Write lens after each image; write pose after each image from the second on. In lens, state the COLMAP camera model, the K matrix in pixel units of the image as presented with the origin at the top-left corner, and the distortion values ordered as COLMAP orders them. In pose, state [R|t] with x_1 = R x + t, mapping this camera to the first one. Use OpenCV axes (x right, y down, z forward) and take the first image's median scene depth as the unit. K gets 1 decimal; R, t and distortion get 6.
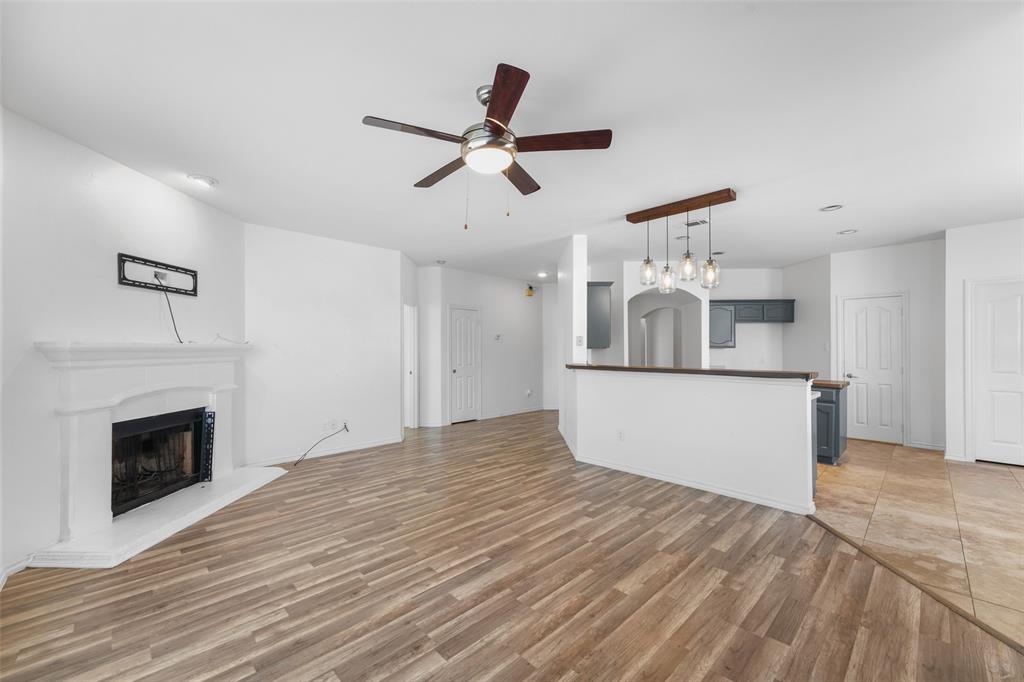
lens RADIAL K [[411.8, 0, 509.3], [0, 411.8, 350.0], [0, 0, 1]] dist [-0.000193, -0.000119]
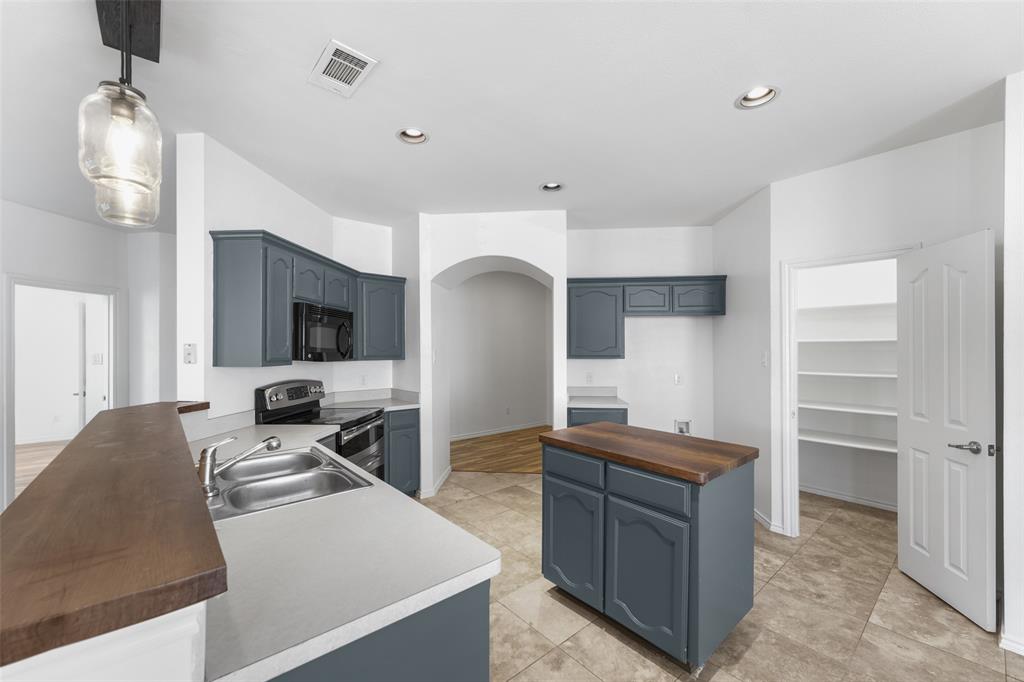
lens RADIAL K [[411.8, 0, 509.3], [0, 411.8, 350.0], [0, 0, 1]] dist [-0.000193, -0.000119]
pose [[0.997577, -0.002064, -0.069534, 0.428558], [0.001998, 0.999997, -0.001029, -0.017575], [0.069536, 0.000887, 0.997579, 0.401099]]
